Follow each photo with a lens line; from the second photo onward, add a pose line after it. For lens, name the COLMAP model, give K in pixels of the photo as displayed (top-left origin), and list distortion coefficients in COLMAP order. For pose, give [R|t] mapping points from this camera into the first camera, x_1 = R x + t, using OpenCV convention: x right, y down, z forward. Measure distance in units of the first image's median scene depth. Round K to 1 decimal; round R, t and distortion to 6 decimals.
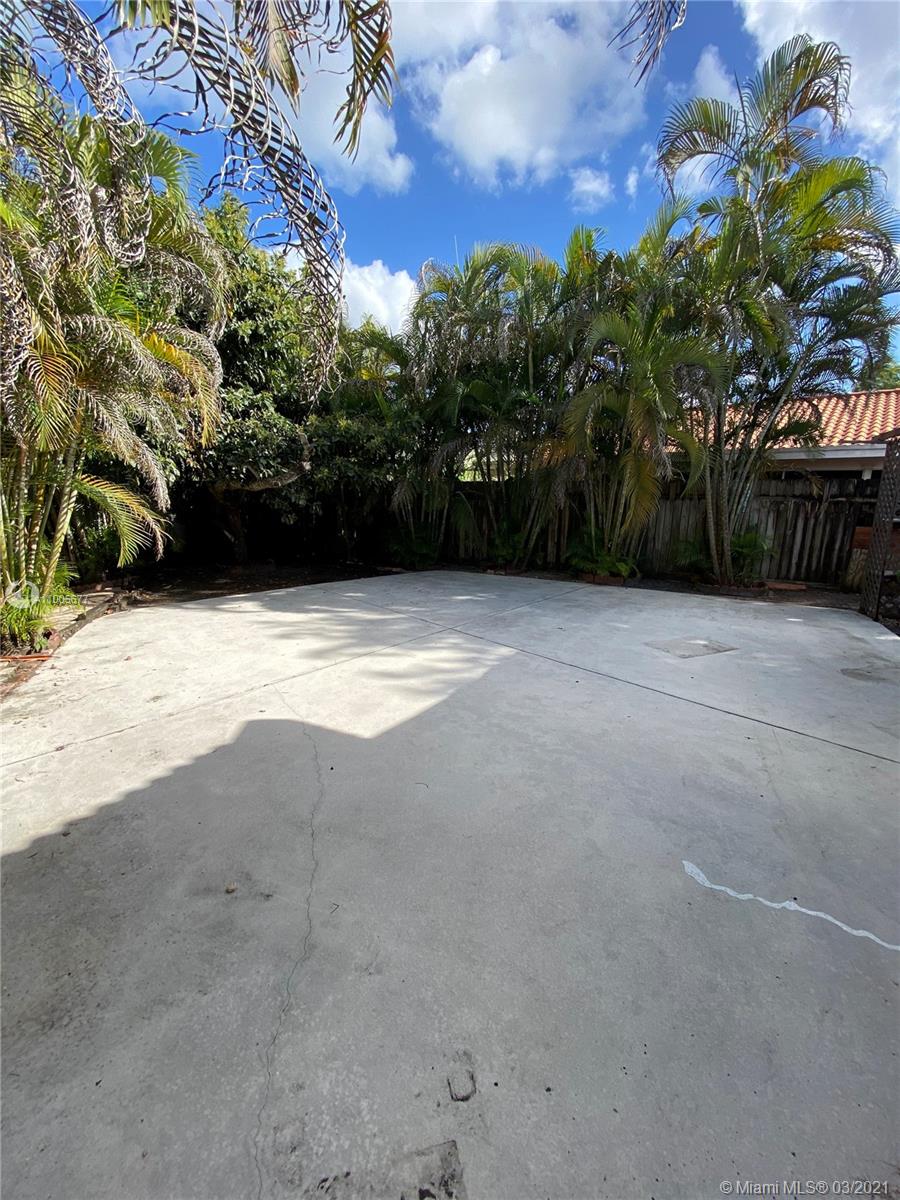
lens RADIAL K [[485.8, 0, 450.0], [0, 485.8, 600.0], [0, 0, 1]] dist [-0.030246, -0.000118]
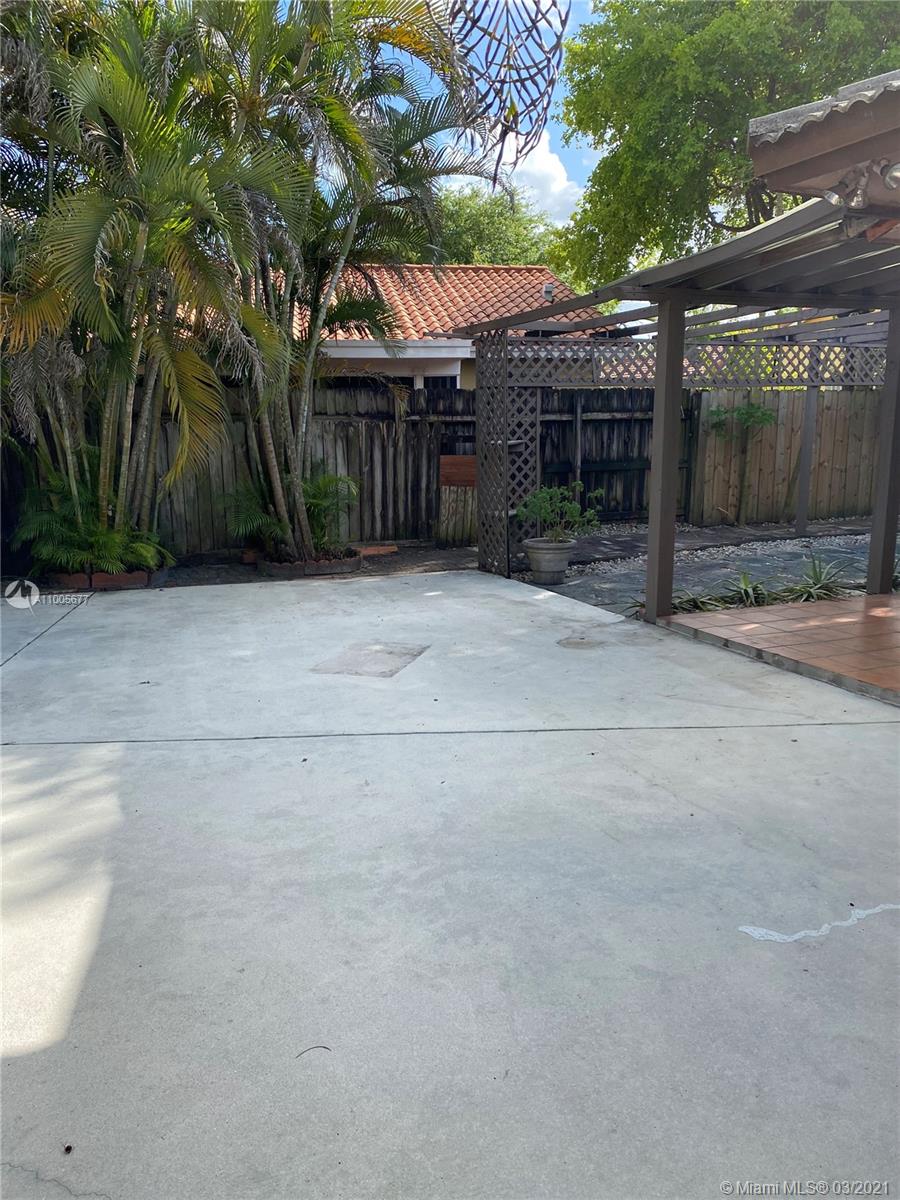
lens RADIAL K [[901.7, 0, 450.0], [0, 901.7, 600.0], [0, 0, 1]] dist [0.079976, -0.077798]
pose [[0.632445, -0.158003, 0.758319, -0.202181], [0.170683, 0.983339, 0.062536, -0.022190], [-0.755566, 0.089881, 0.648877, 0.117241]]
